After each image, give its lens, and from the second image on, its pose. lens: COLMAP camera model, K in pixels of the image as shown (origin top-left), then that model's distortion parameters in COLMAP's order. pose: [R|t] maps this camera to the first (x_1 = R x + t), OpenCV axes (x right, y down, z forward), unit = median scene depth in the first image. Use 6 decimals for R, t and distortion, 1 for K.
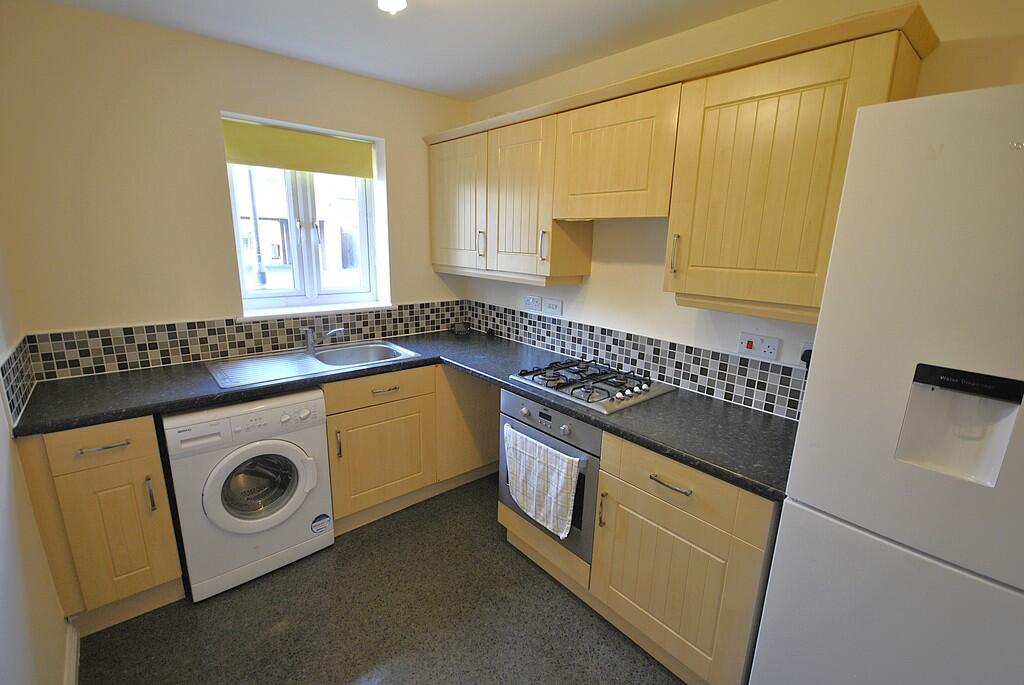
lens RADIAL K [[453.4, 0, 507.3], [0, 453.4, 343.7], [0, 0, 1]] dist [-0.000316, 0.000254]
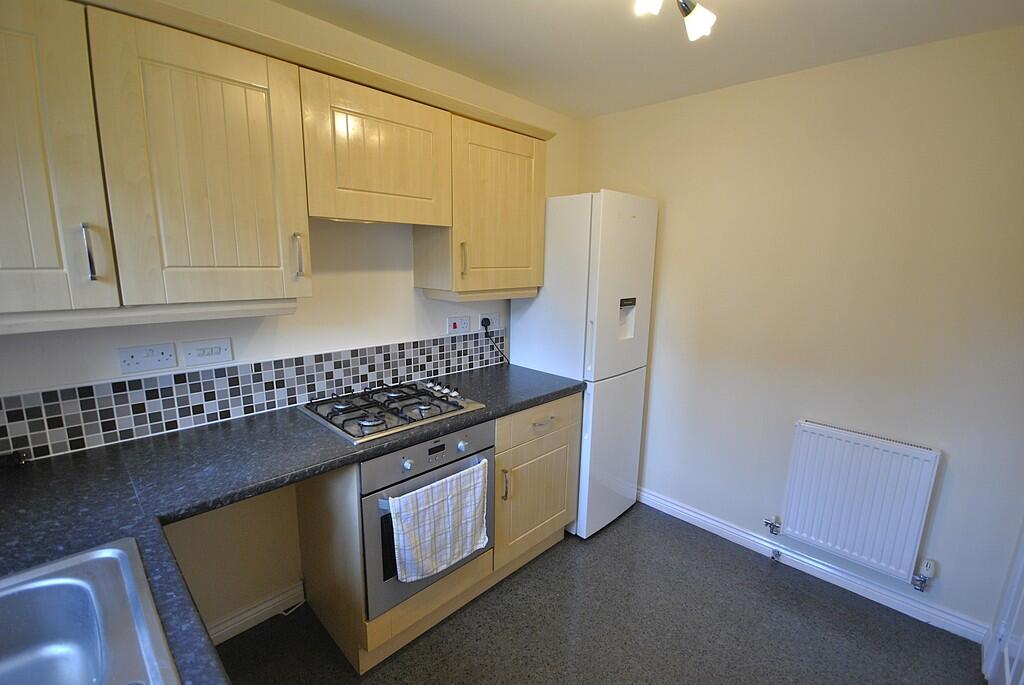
lens RADIAL K [[453.4, 0, 507.3], [0, 453.4, 343.7], [0, 0, 1]] dist [-0.000316, 0.000254]
pose [[-0.082733, -0.210812, 0.974019, -0.702842], [0.209877, 0.951764, 0.223822, -0.191115], [-0.974221, 0.222941, -0.034498, 0.816853]]
